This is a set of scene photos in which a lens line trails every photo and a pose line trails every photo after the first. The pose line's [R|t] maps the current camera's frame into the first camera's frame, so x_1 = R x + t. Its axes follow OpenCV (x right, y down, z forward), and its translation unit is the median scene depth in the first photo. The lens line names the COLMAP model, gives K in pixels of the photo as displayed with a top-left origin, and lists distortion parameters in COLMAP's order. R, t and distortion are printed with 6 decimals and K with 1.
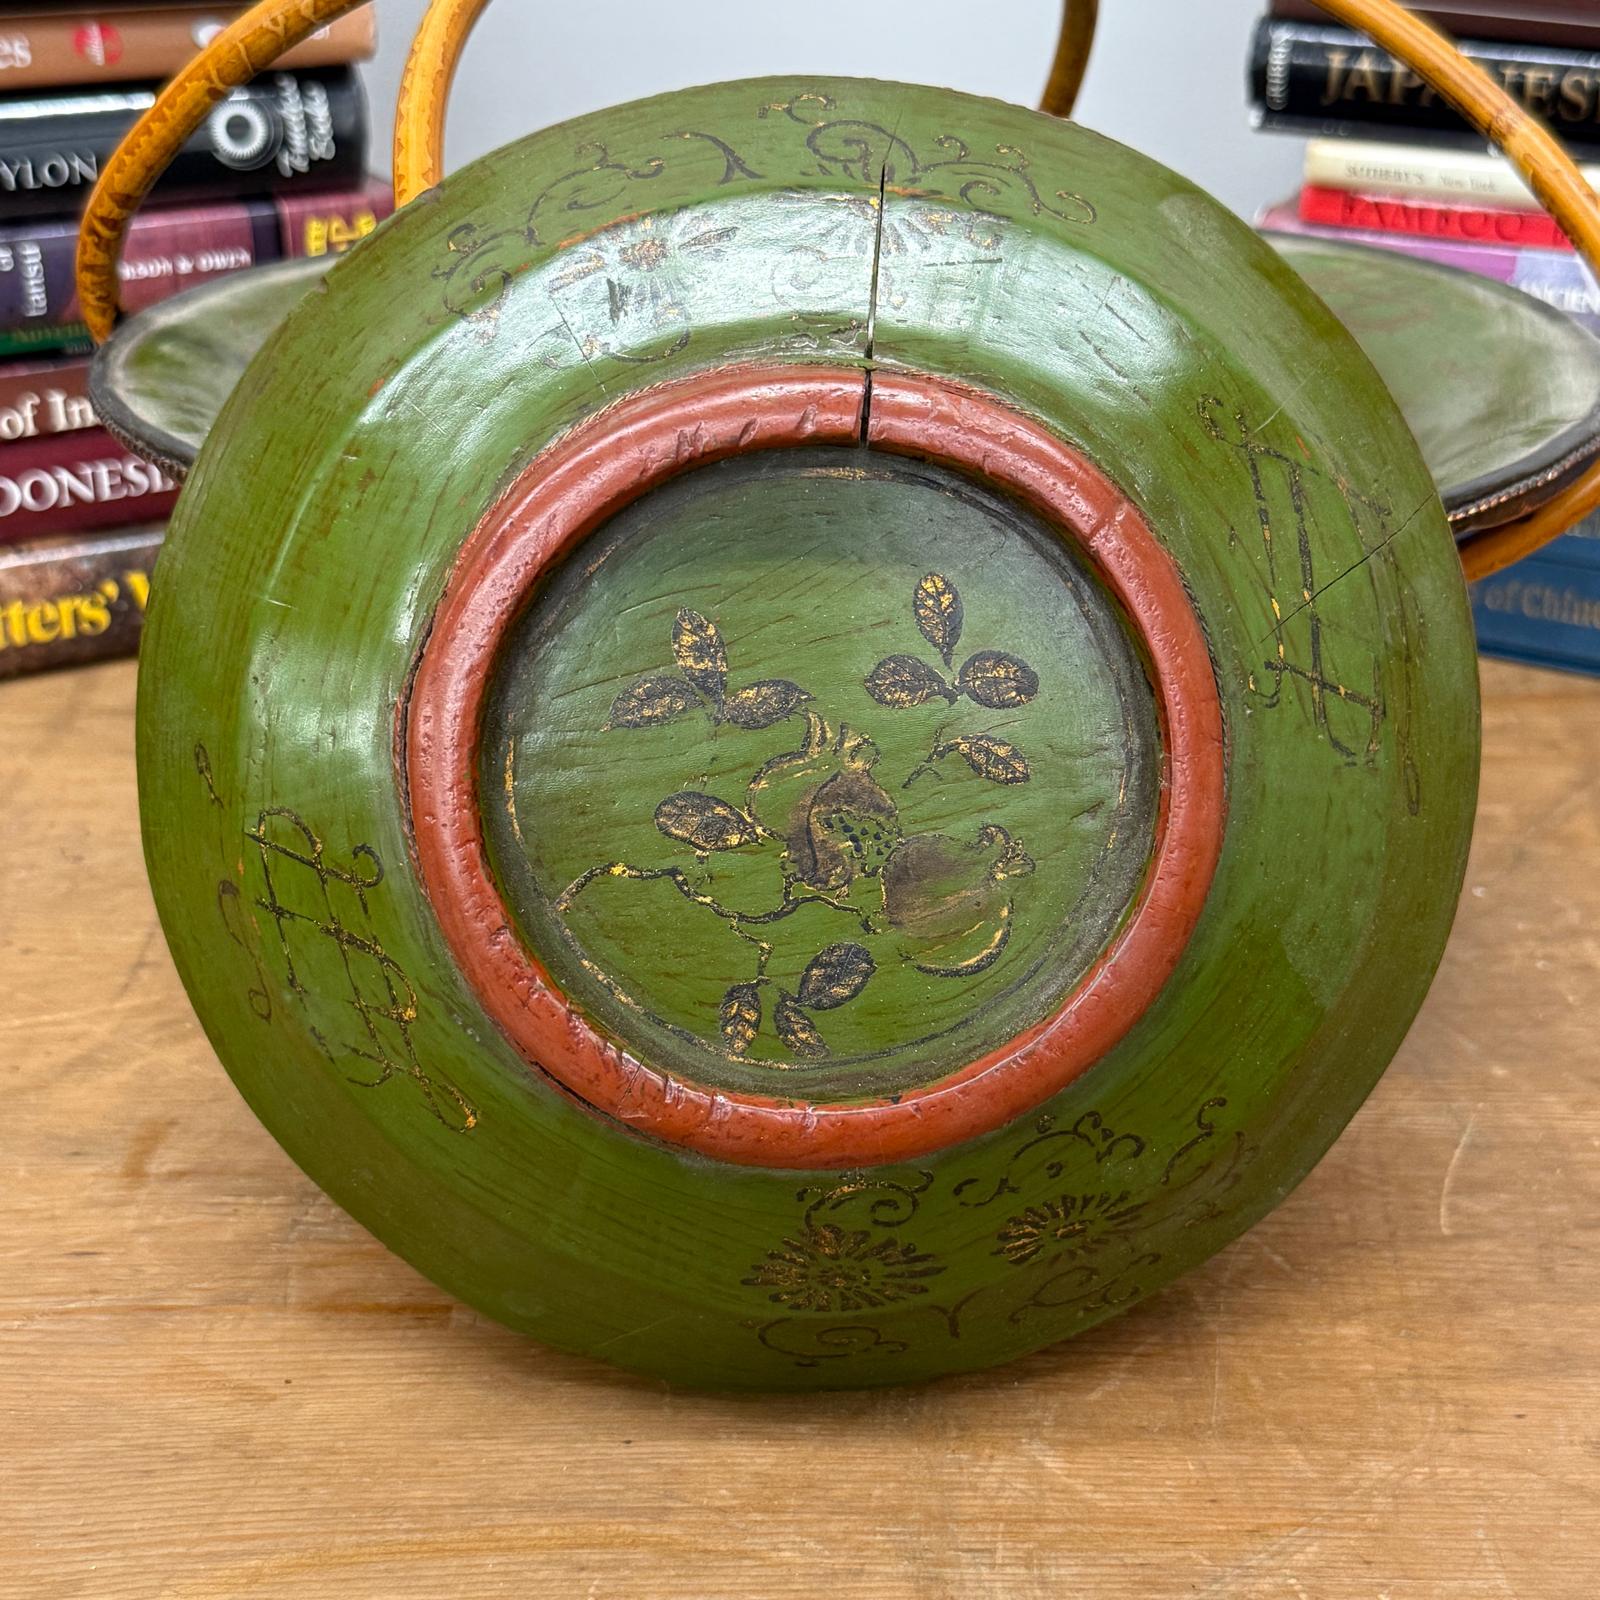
lens RADIAL K [[2680.7, 0, 800.9], [0, 2680.7, 804.2], [0, 0, 1]] dist [0.141756, -0.357078]
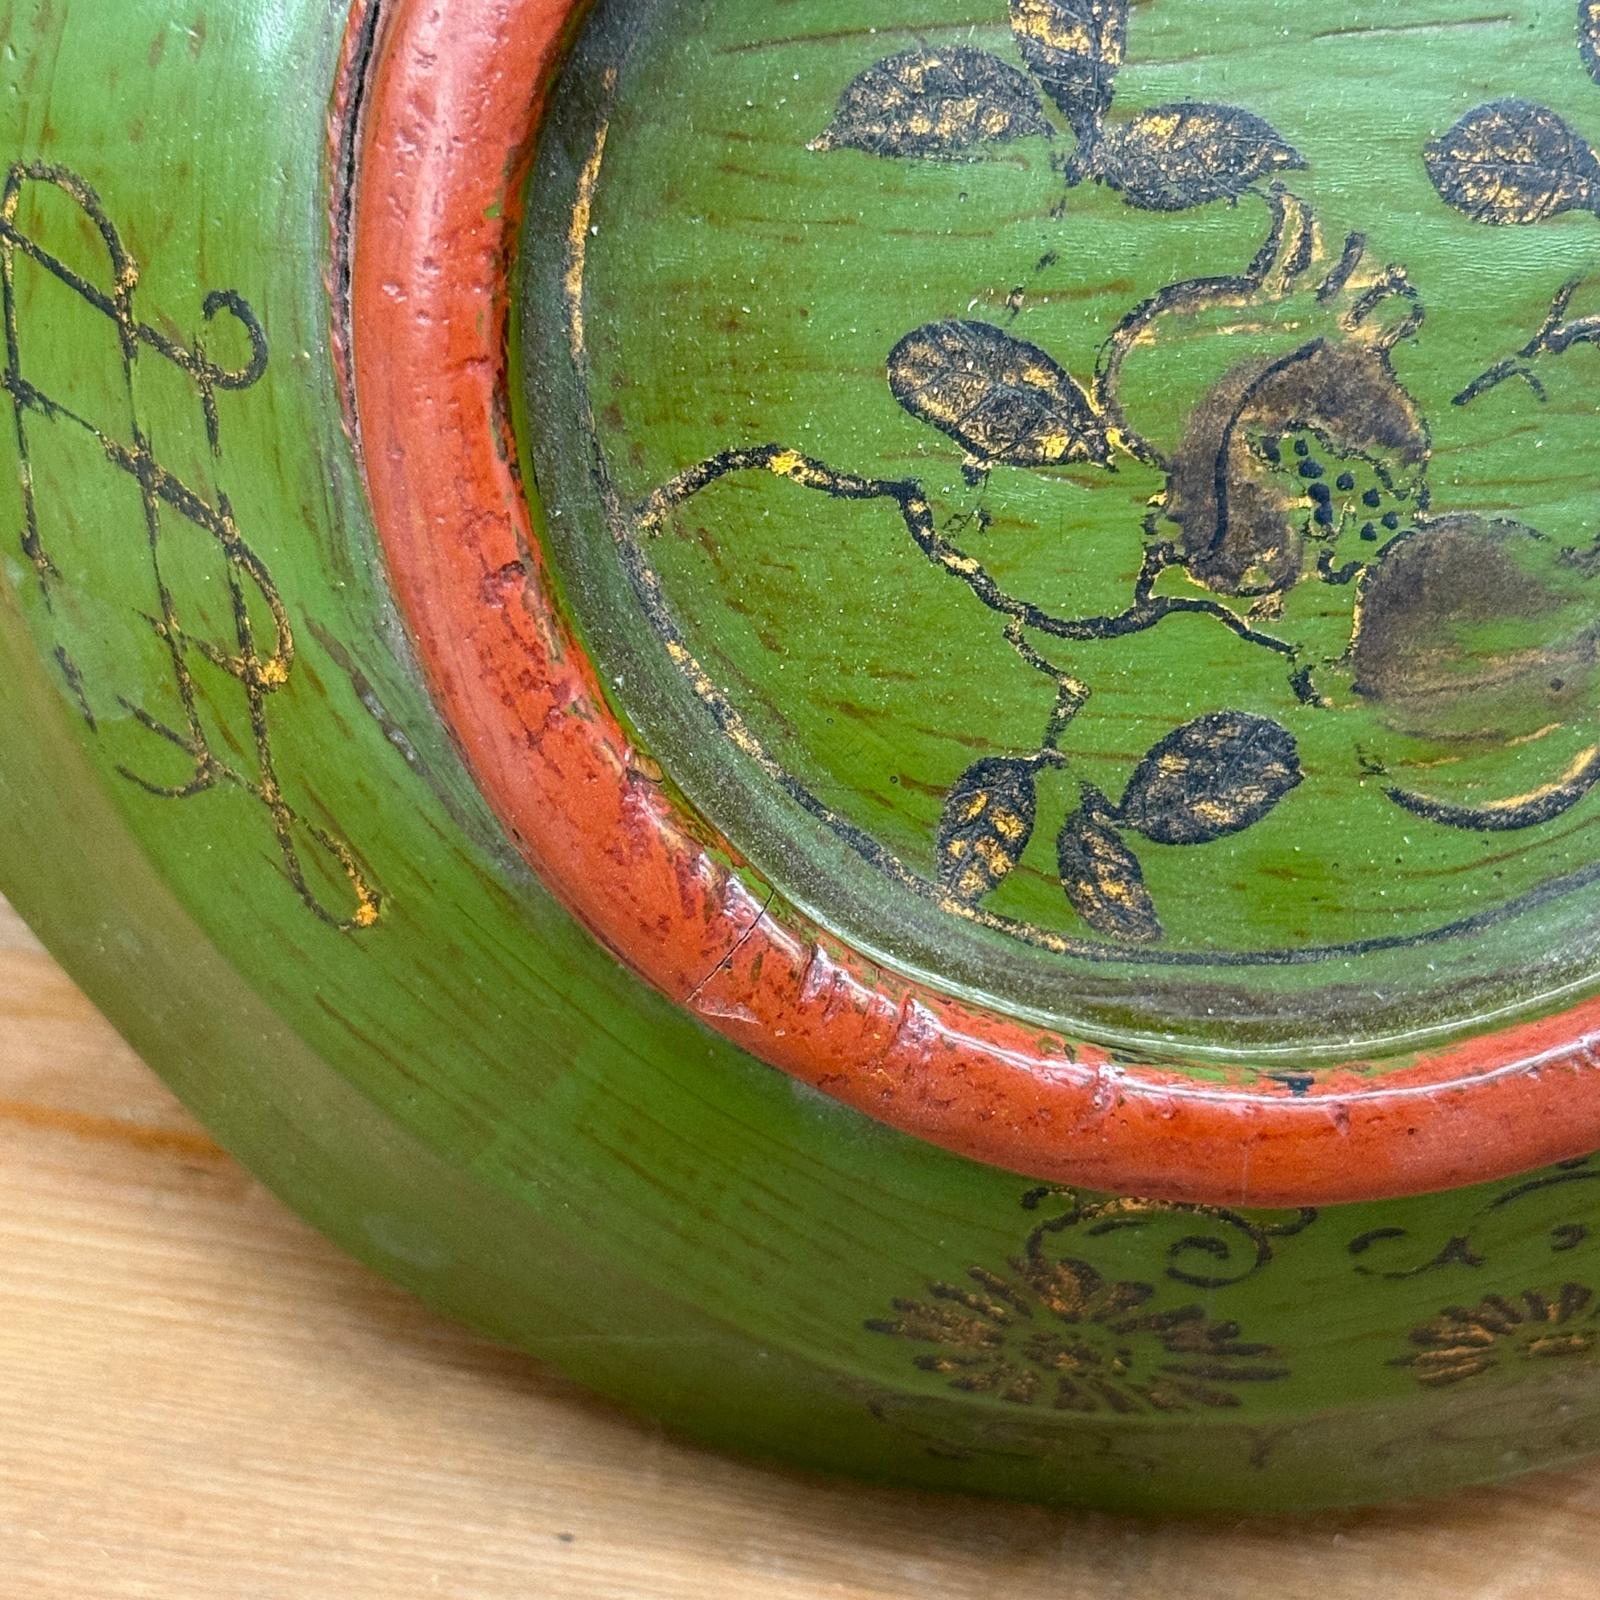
lens RADIAL K [[3854.8, 0, 800.0], [0, 3854.8, 800.0], [0, 0, 1]] dist [0.093418, 0.079522]
pose [[0.982438, 0.184111, 0.030307, -0.074427], [-0.186360, 0.960179, 0.208147, -0.055457], [0.009222, -0.210140, 0.977628, 0.360267]]
